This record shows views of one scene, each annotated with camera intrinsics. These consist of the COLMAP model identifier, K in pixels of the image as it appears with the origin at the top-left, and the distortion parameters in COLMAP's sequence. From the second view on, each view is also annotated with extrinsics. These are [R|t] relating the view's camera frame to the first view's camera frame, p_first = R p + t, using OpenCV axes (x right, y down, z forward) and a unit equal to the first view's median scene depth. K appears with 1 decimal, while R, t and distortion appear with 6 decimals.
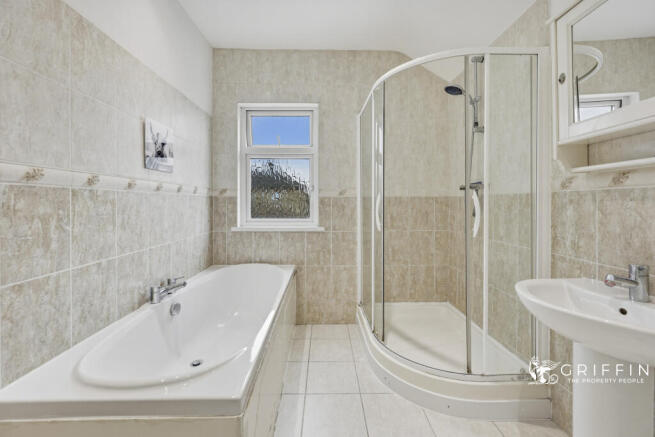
lens RADIAL K [[301.0, 0, 336.4], [0, 301.0, 203.1], [0, 0, 1]] dist [0.012529, 0.000132]
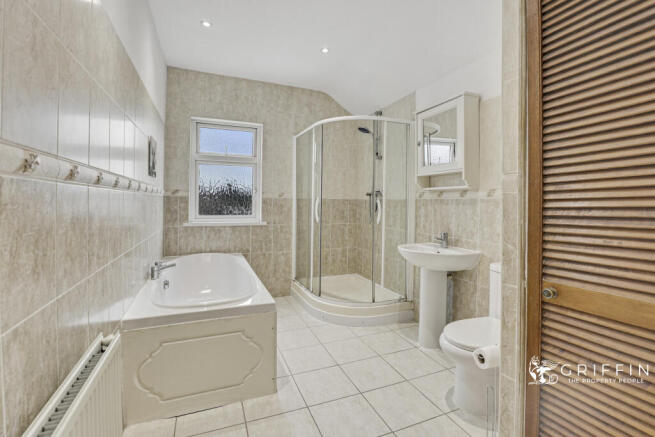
lens RADIAL K [[301.0, 0, 336.4], [0, 301.0, 203.1], [0, 0, 1]] dist [0.012529, 0.000132]
pose [[0.946291, 0.010352, 0.323151, -0.175710], [-0.011640, 0.999930, 0.002053, -0.005417], [-0.323107, -0.005704, 0.946345, -0.300922]]
